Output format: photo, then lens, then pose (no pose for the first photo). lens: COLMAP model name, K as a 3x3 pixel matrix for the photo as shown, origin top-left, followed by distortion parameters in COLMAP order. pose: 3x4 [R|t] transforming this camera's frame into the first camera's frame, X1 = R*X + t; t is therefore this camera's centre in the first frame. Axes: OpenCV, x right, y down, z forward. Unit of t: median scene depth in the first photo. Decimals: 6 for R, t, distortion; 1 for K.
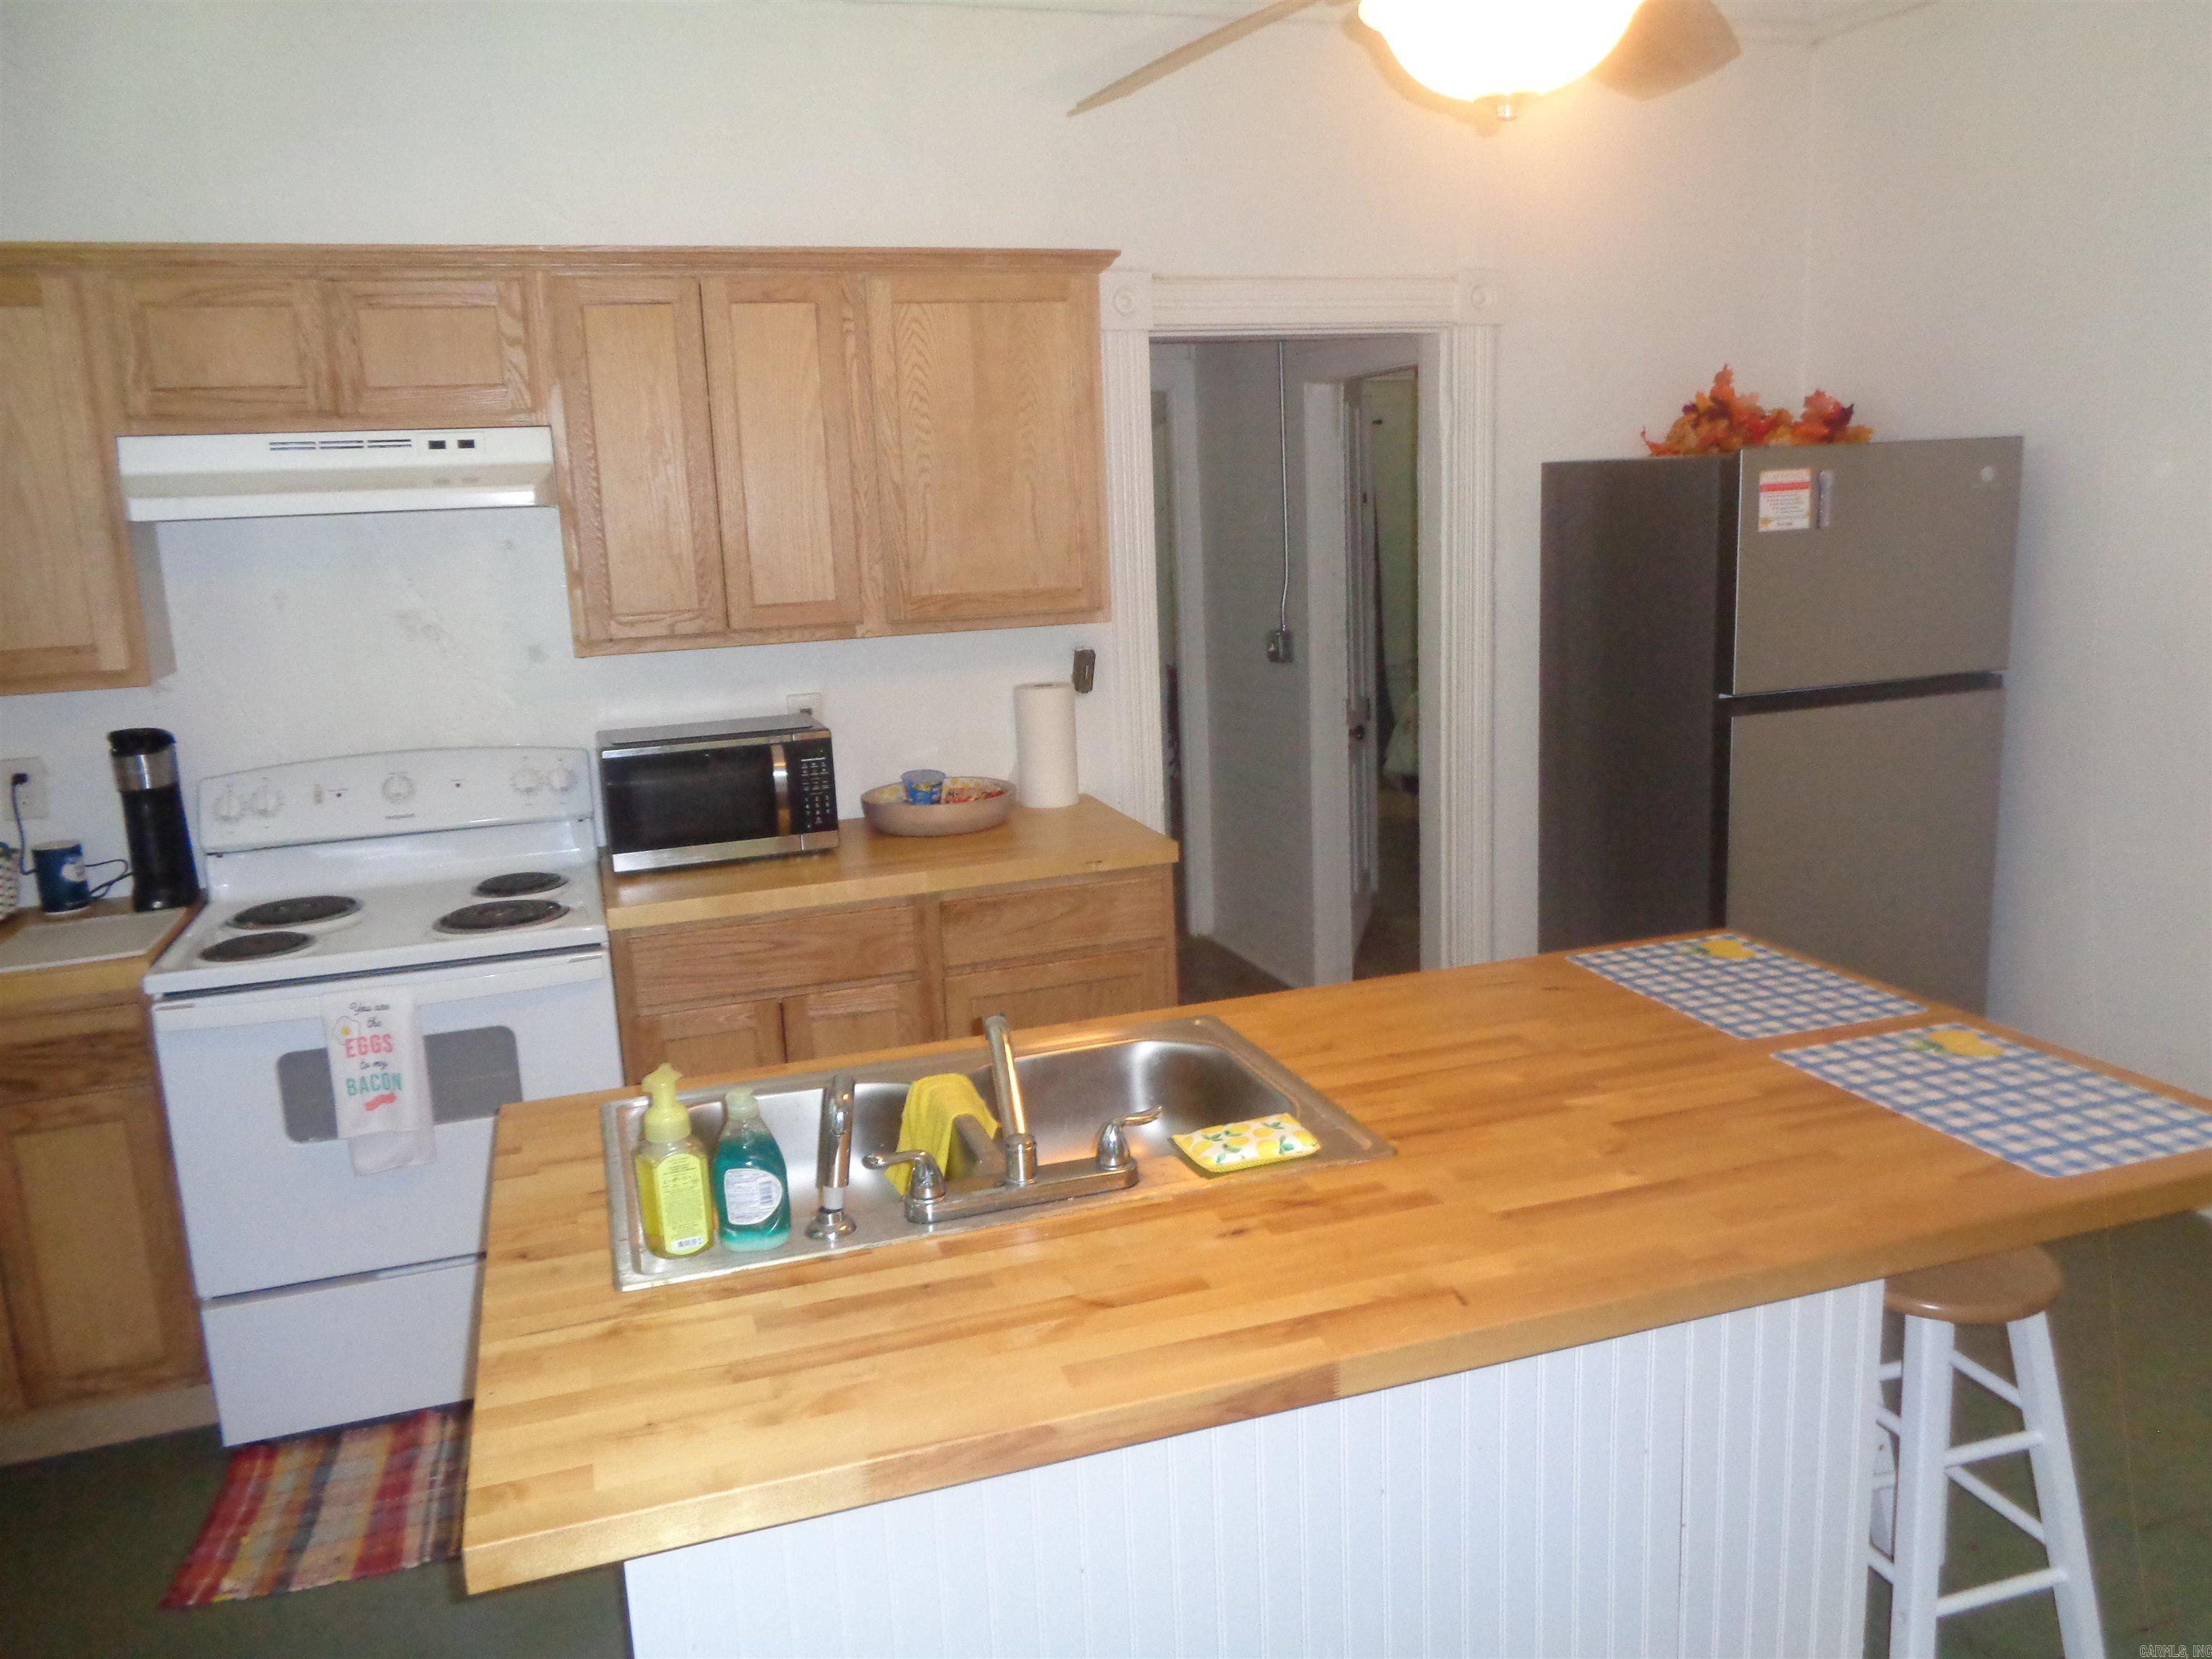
lens RADIAL K [[1664.9, 0, 1150.0], [0, 1664.9, 812.0], [0, 0, 1]] dist [-0.000689, 0.001444]
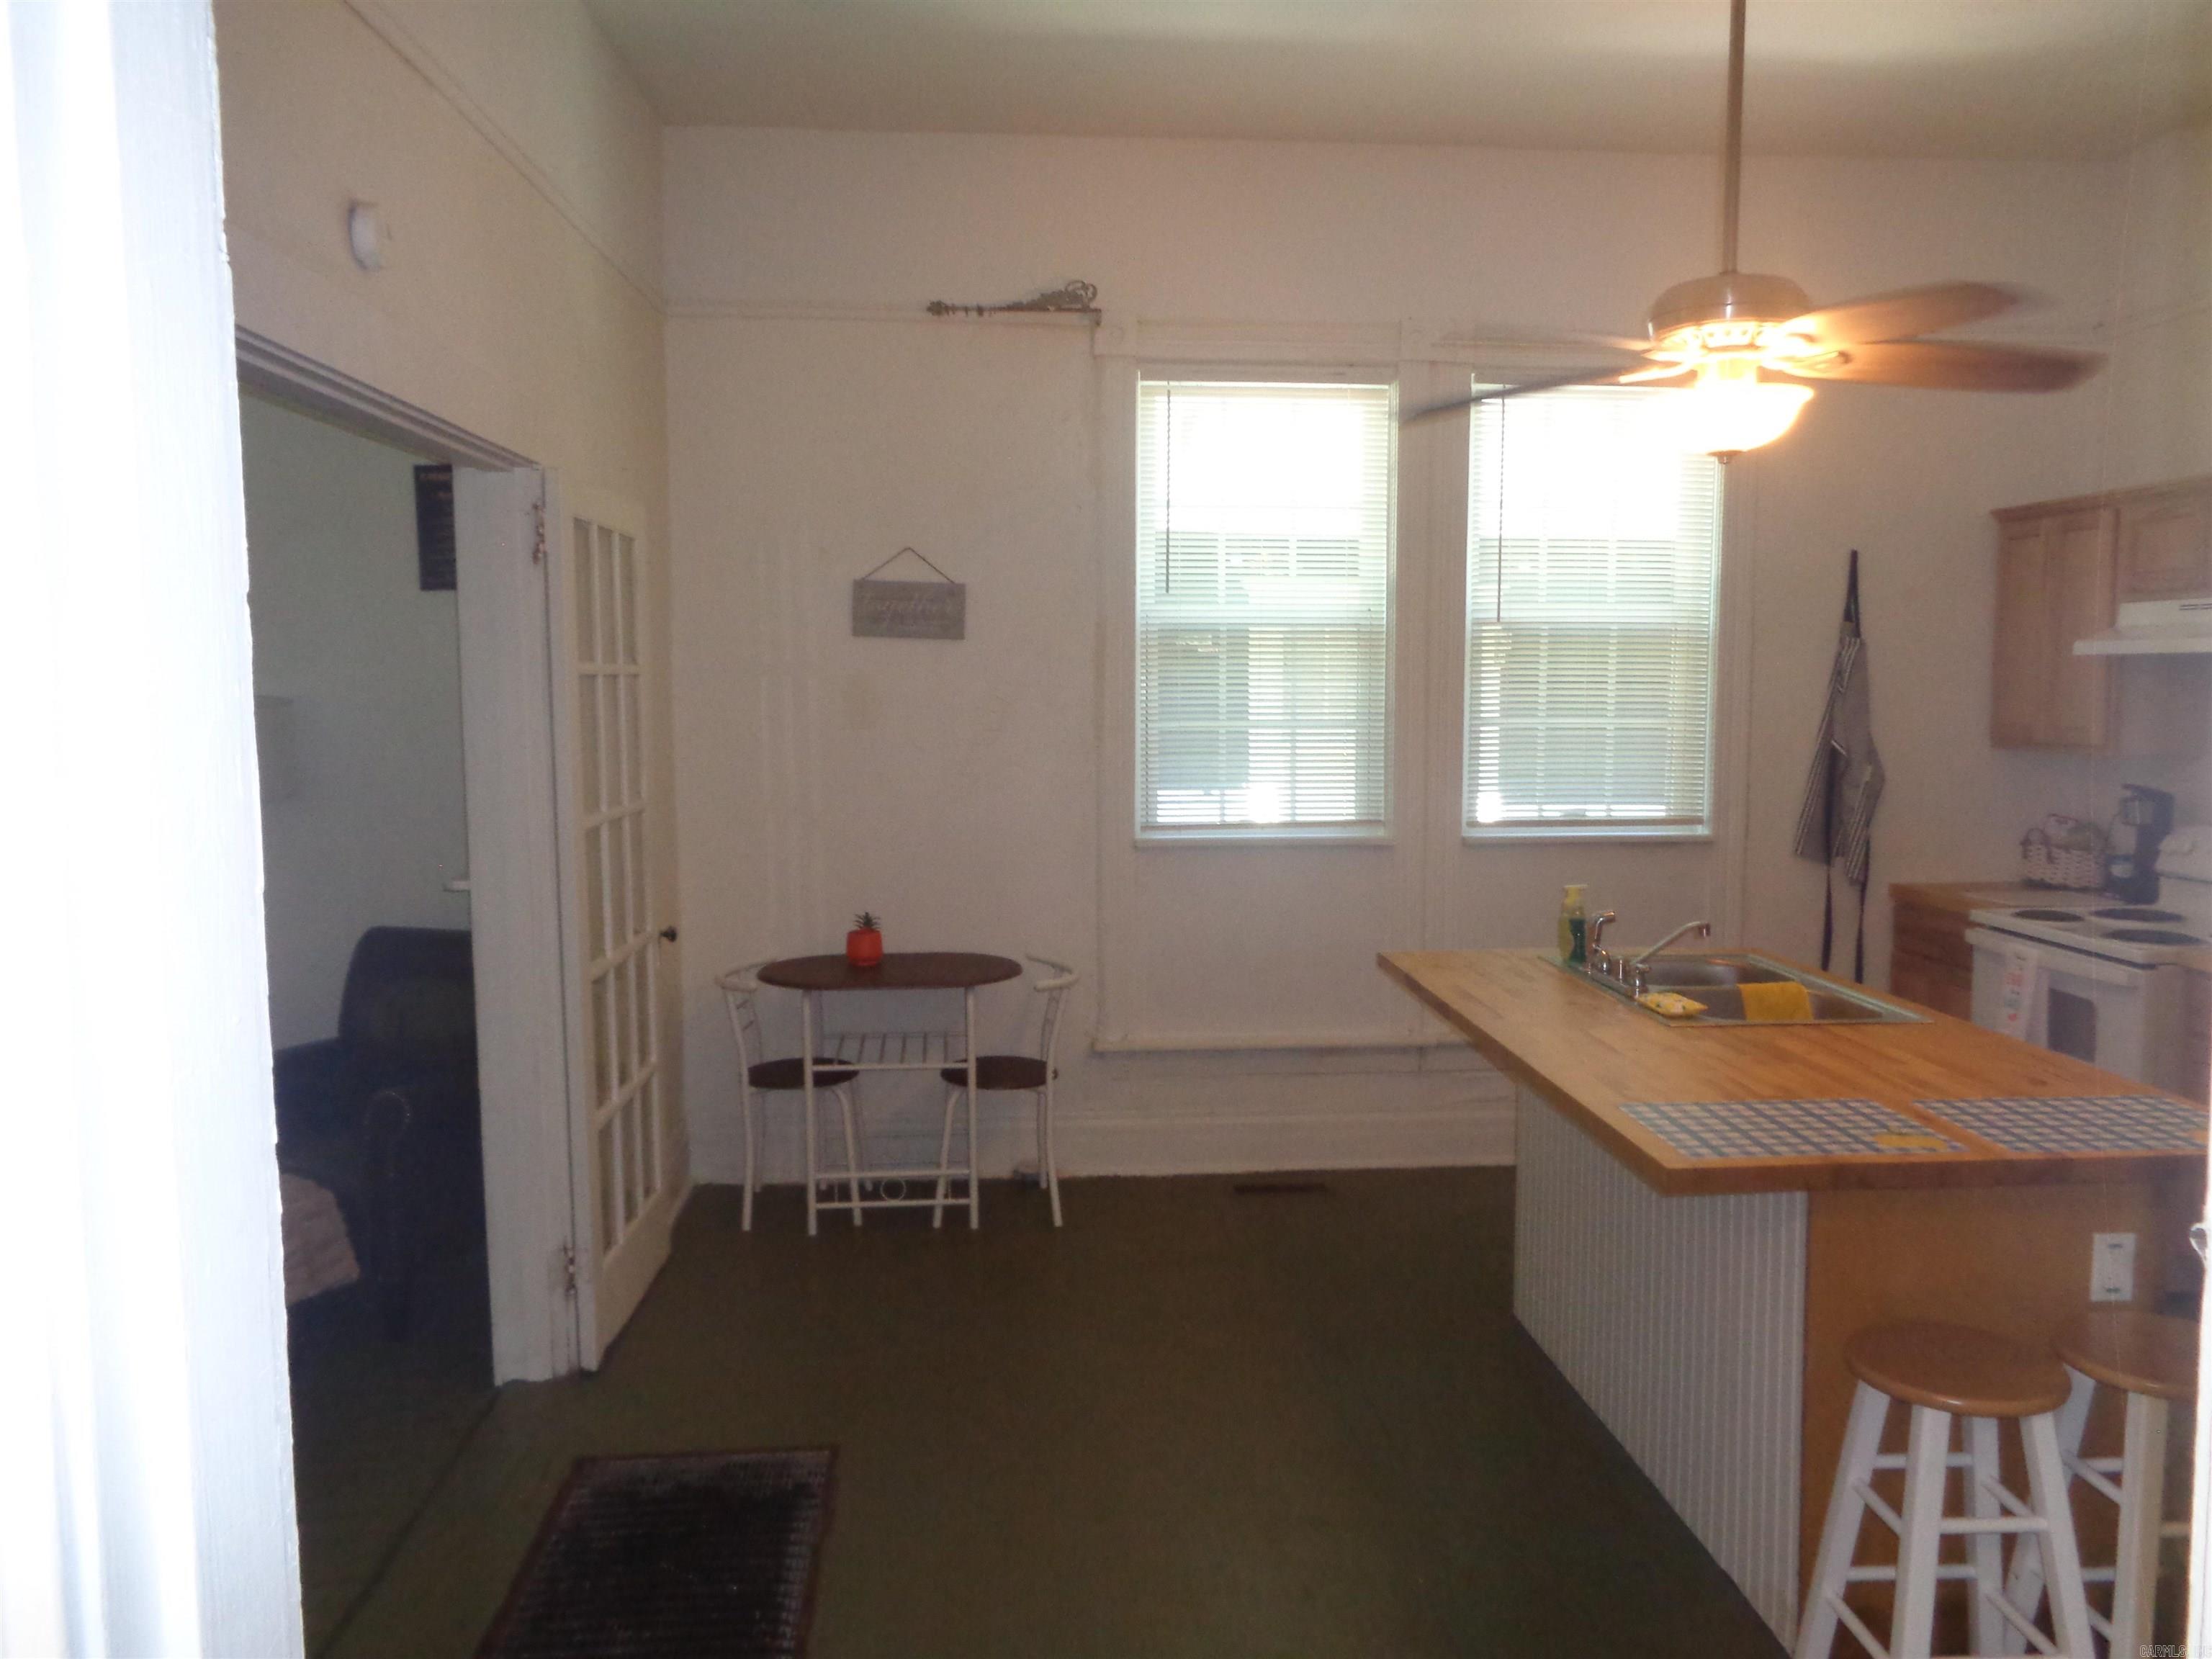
lens RADIAL K [[1664.9, 0, 1112.6], [0, 1664.9, 801.7], [0, 0, 1]] dist [-0.000689, 0.001444]
pose [[-0.268231, 0.112433, -0.956771, 1.145530], [-0.171517, 0.971725, 0.162275, -0.123510], [0.947963, 0.207630, -0.241362, 0.466776]]
